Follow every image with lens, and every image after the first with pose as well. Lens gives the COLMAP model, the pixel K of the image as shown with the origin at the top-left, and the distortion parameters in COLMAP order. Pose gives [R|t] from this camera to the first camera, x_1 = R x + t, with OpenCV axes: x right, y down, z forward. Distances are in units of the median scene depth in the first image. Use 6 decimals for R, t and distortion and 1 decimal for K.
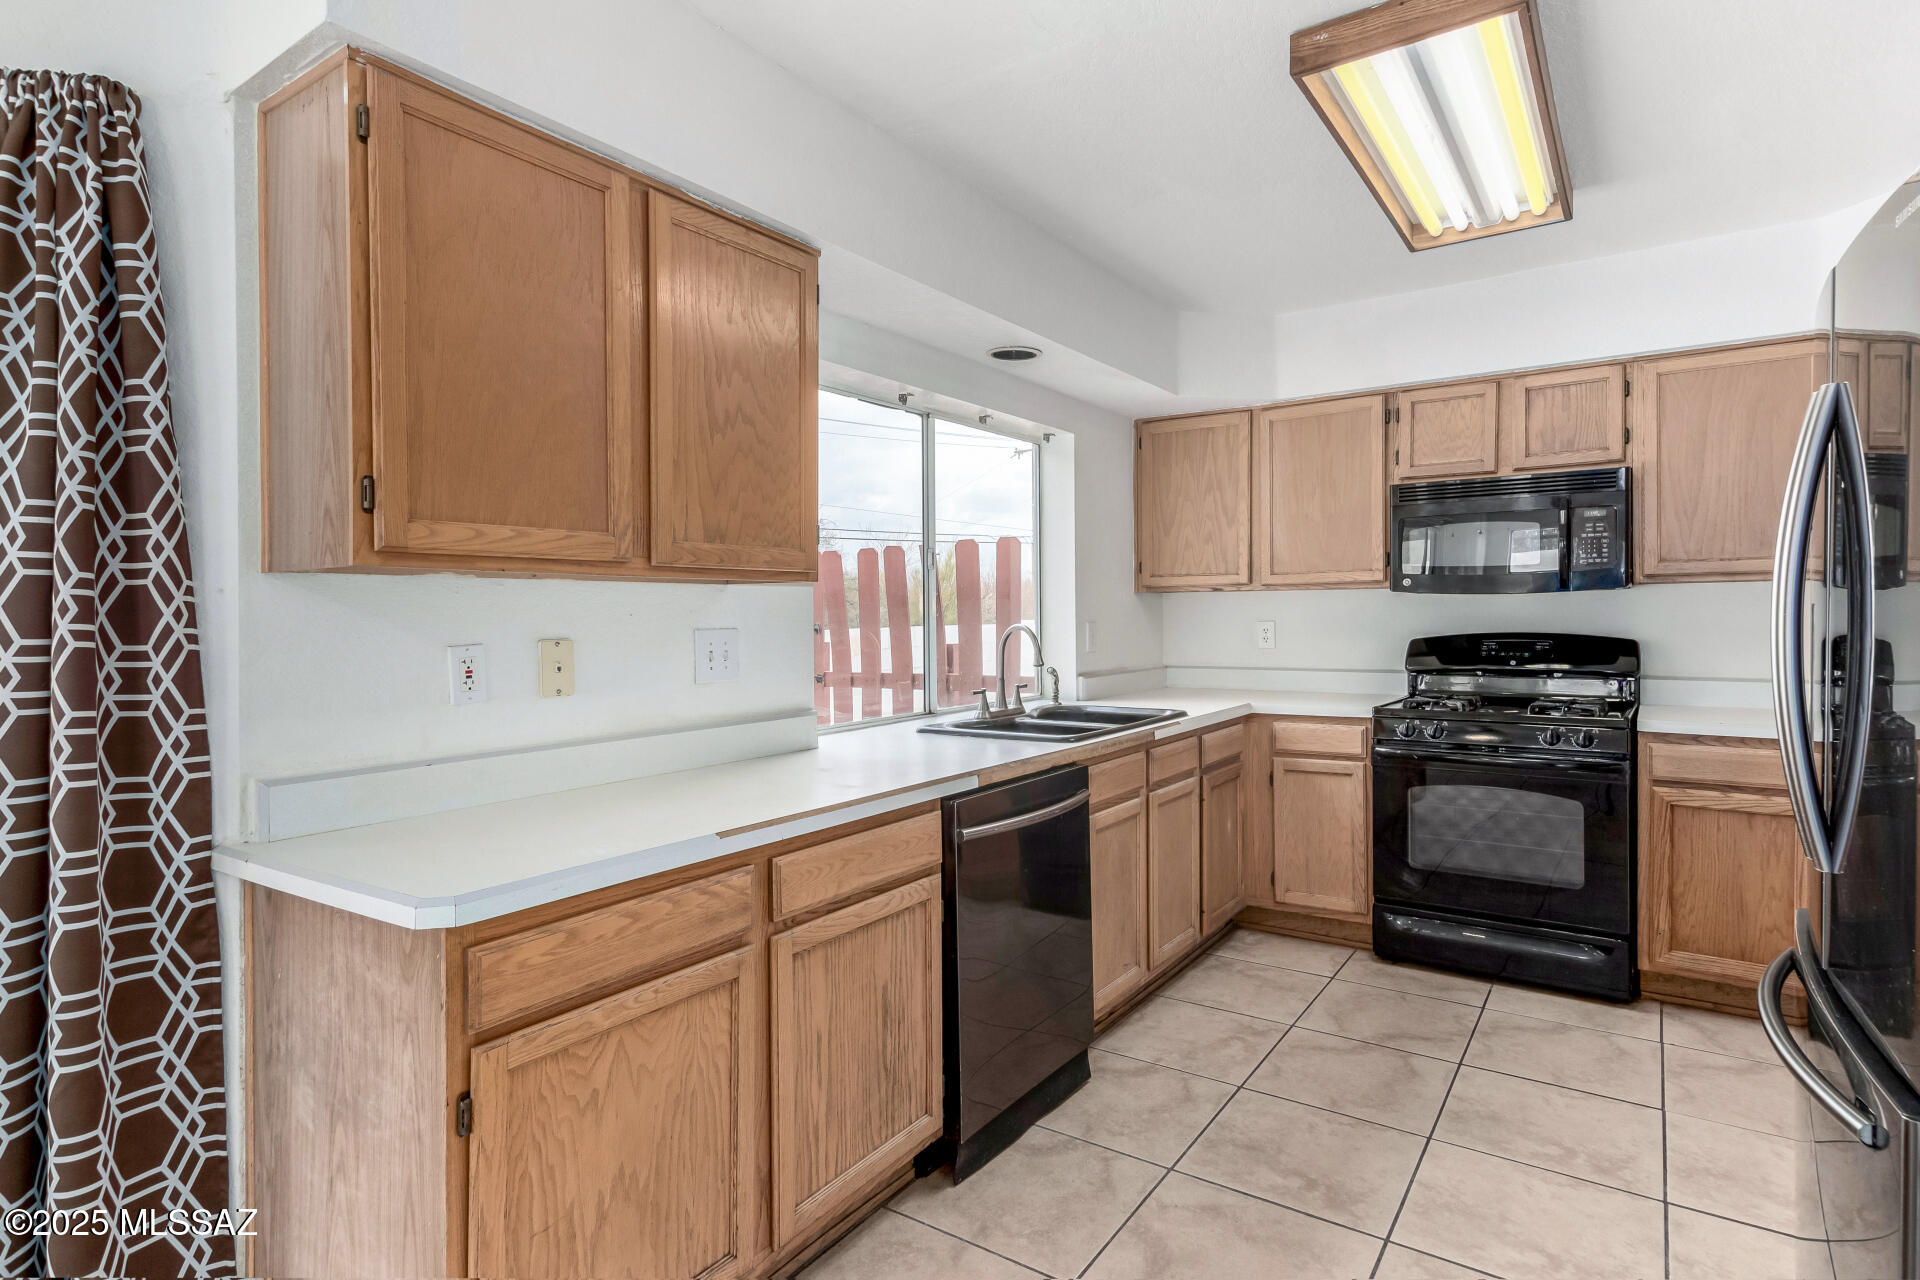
lens RADIAL K [[996.3, 0, 979.0], [0, 996.3, 609.5], [0, 0, 1]] dist [0.012736, -0.004309]
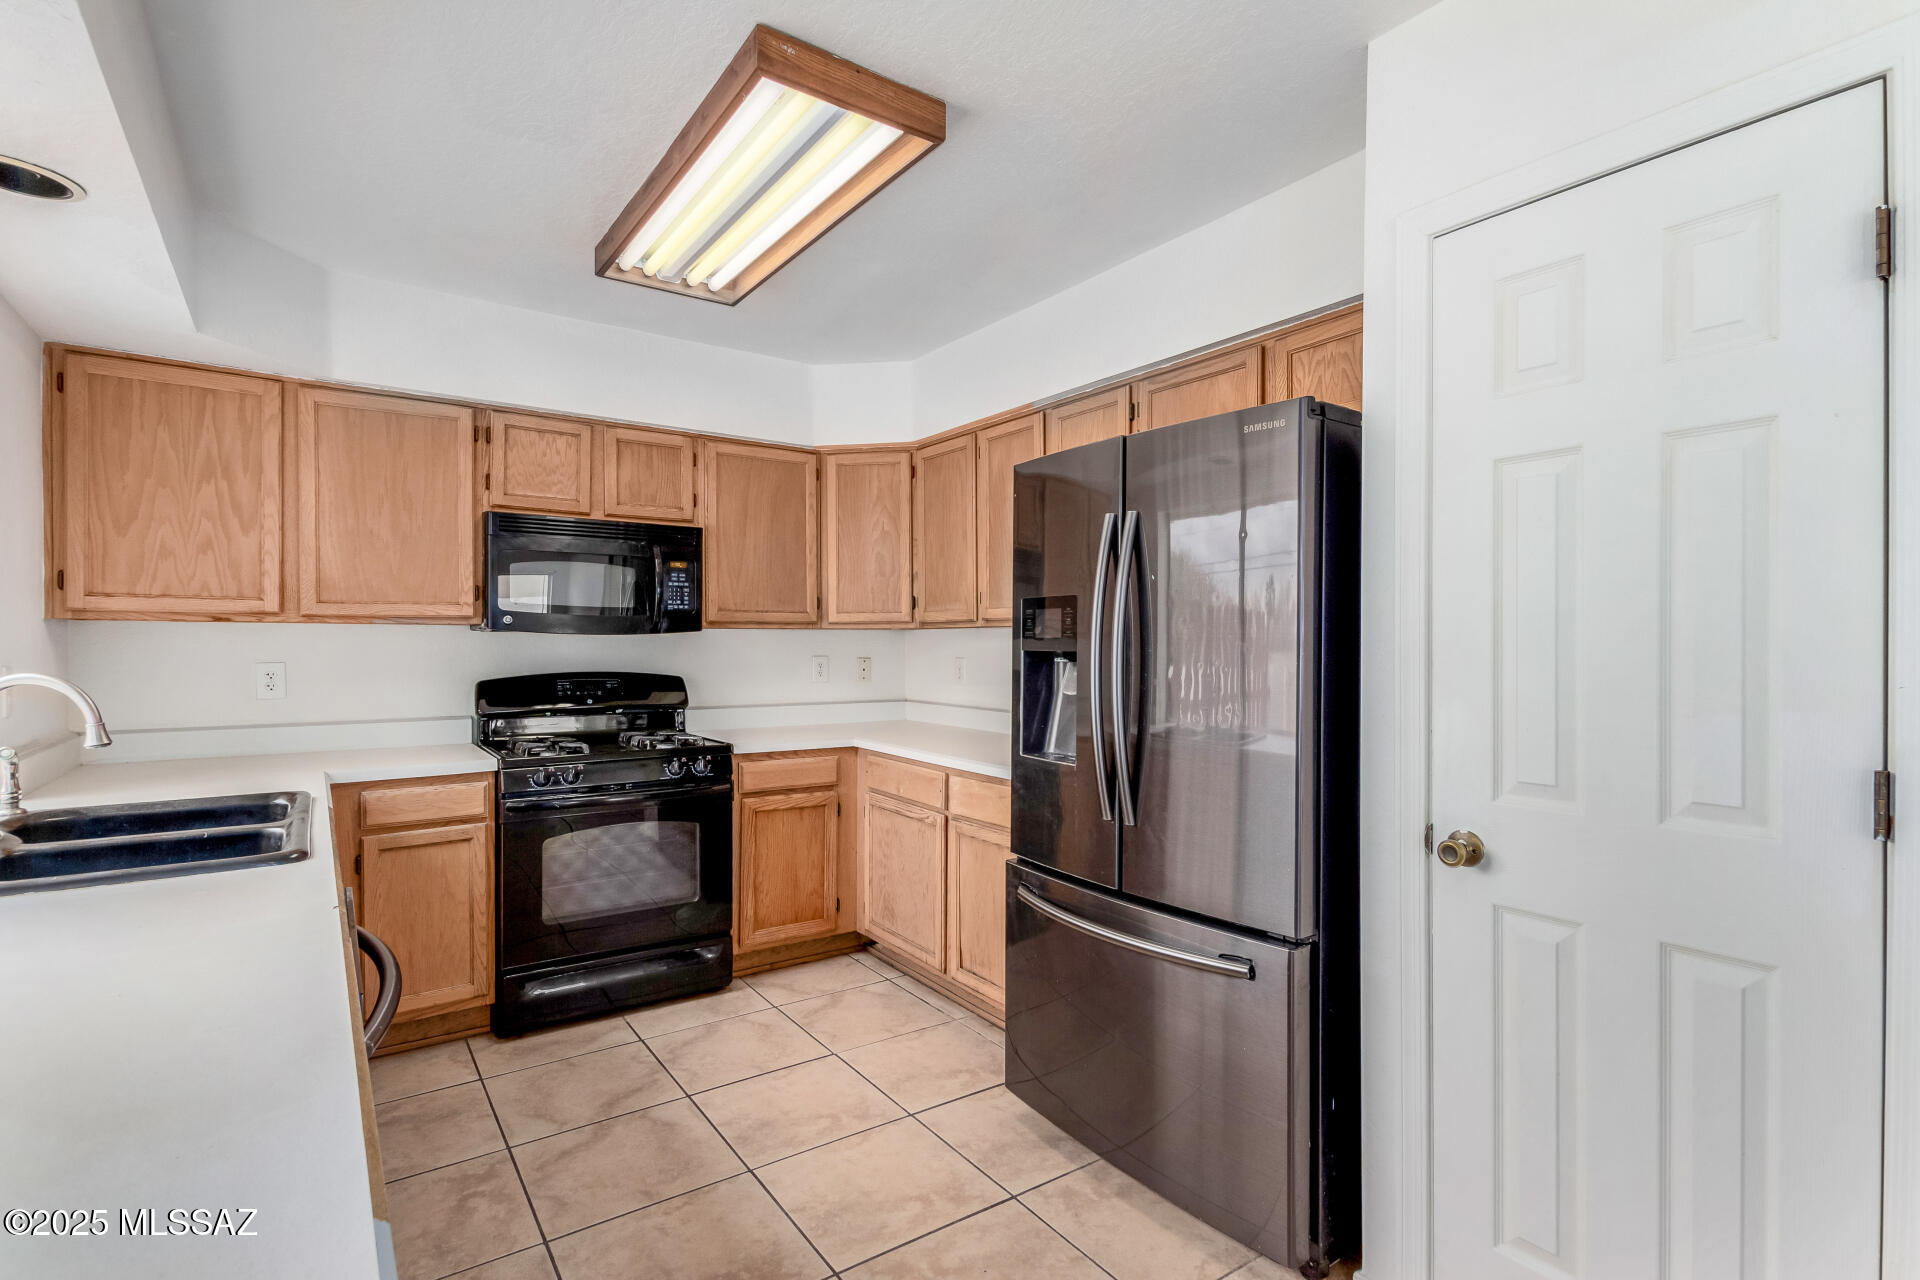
lens RADIAL K [[947.6, 0, 960.6], [0, 947.6, 647.6], [0, 0, 1]] dist [0.011425, -0.004057]
pose [[0.332347, 0.007334, 0.943129, -0.316005], [-0.007264, 0.999960, -0.005217, 0.000069], [-0.943129, -0.005117, 0.332387, 0.385305]]
